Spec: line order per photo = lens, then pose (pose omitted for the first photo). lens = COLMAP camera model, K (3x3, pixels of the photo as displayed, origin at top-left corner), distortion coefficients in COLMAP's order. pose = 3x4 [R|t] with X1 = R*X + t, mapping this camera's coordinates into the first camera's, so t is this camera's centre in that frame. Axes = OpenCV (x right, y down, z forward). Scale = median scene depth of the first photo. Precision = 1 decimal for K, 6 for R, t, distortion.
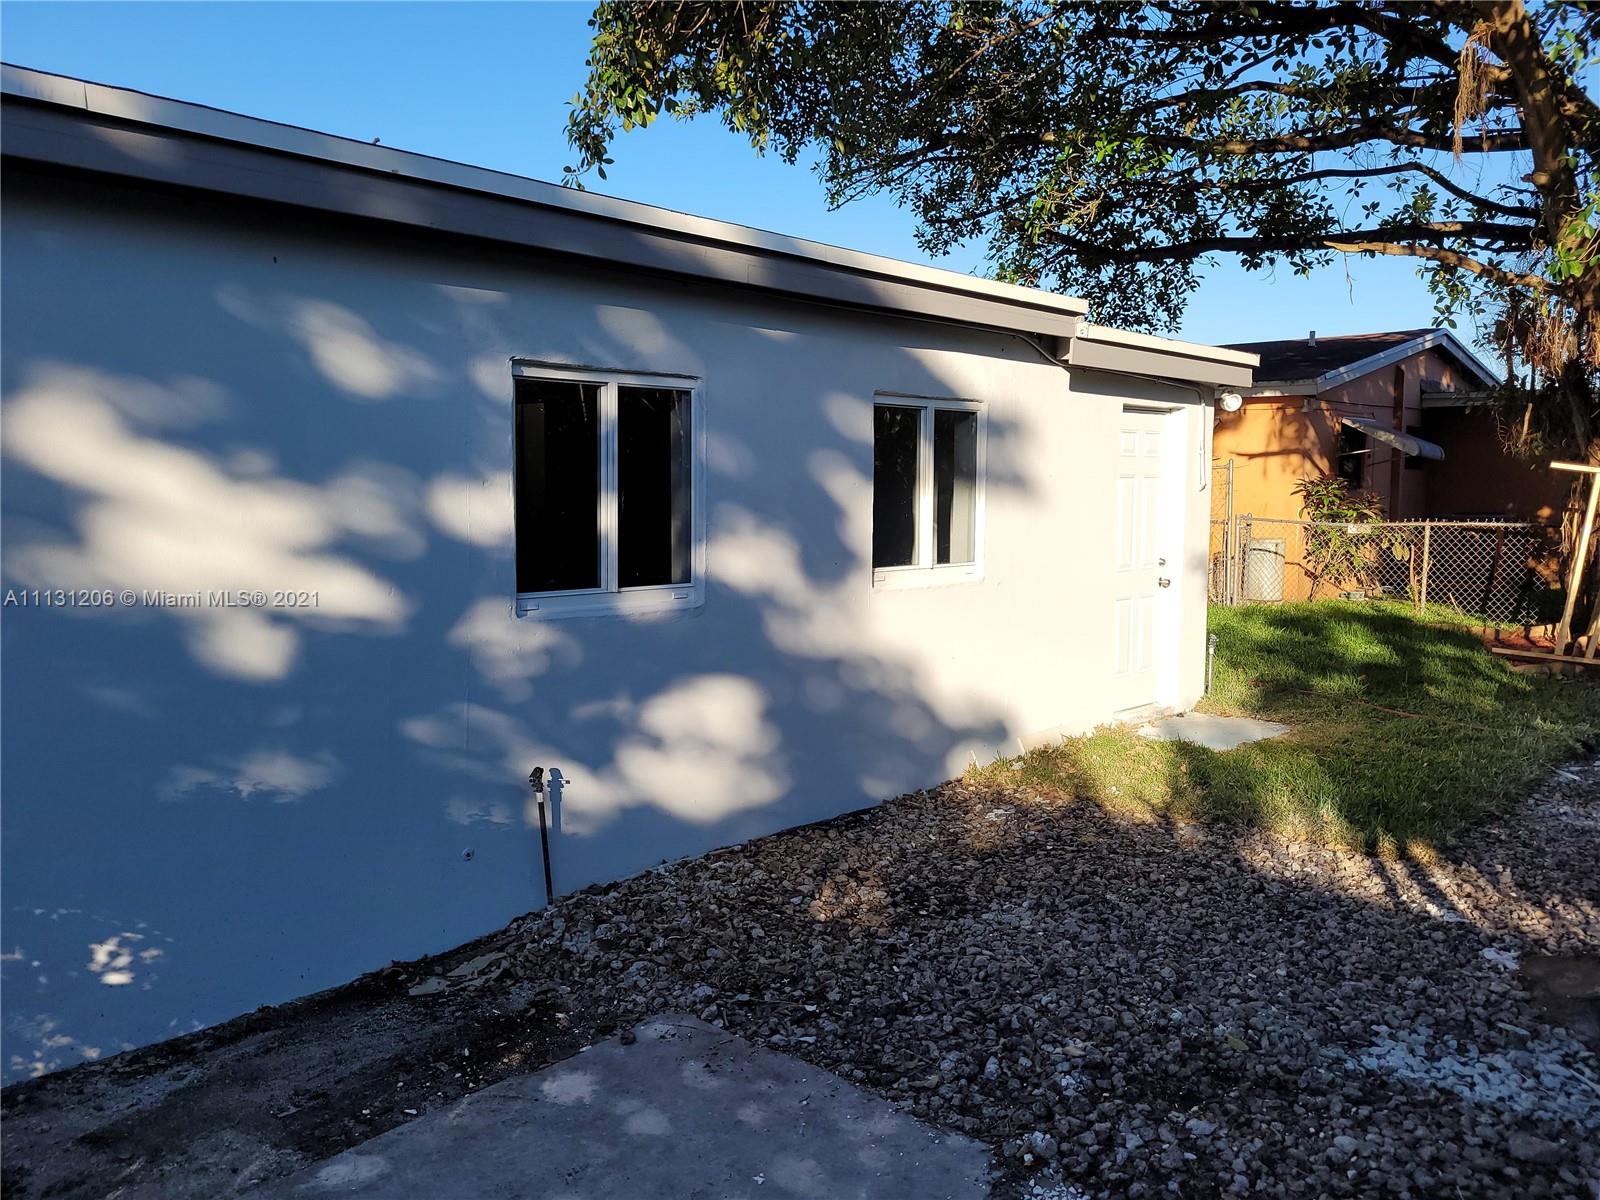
lens RADIAL K [[1195.1, 0, 801.4], [0, 1195.1, 593.4], [0, 0, 1]] dist [0.046781, -0.039003]
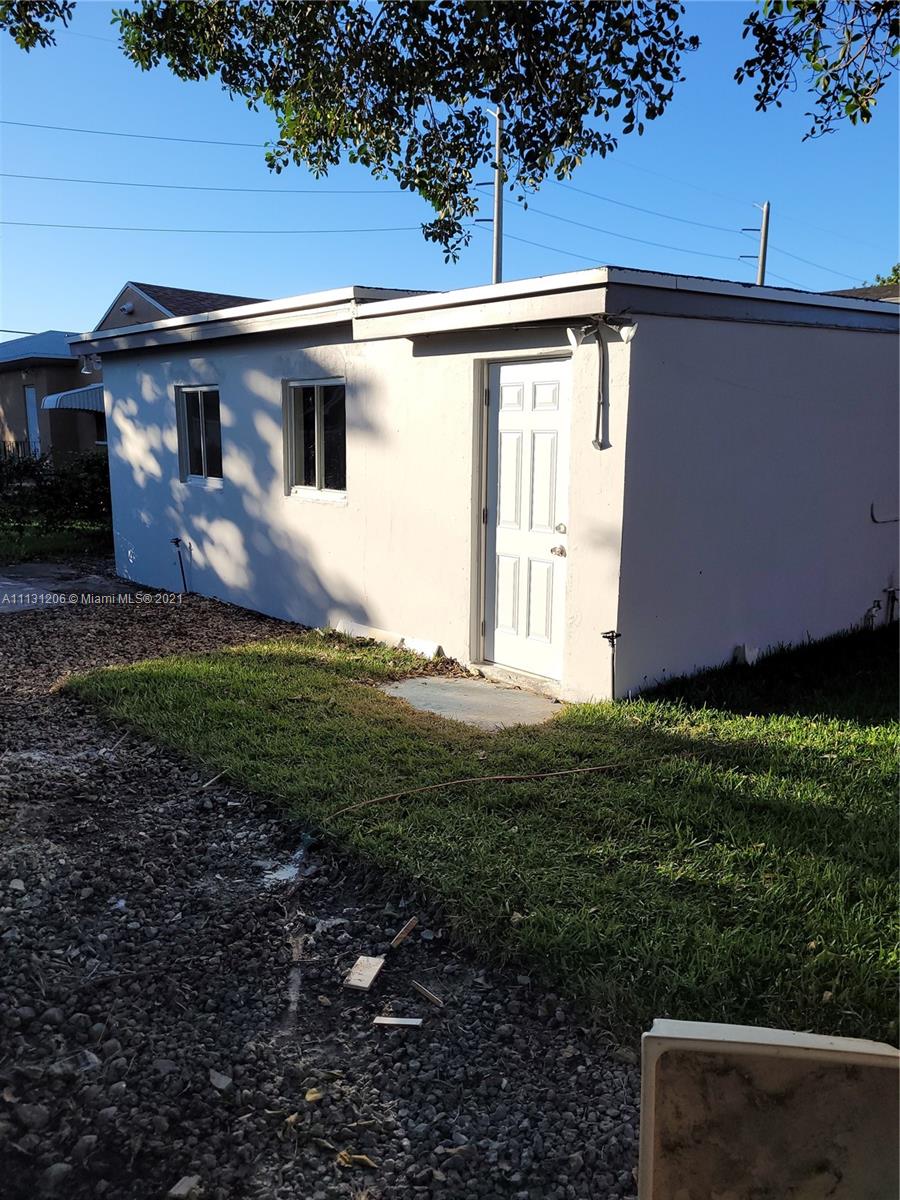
lens RADIAL K [[896.3, 0, 450.9], [0, 896.3, 600.2], [0, 0, 1]] dist [0.046781, -0.039003]
pose [[-0.078935, 0.173233, -0.981713, 1.464270], [-0.110680, 0.977174, 0.181331, -0.126562], [0.990717, 0.122969, -0.057960, 1.439358]]
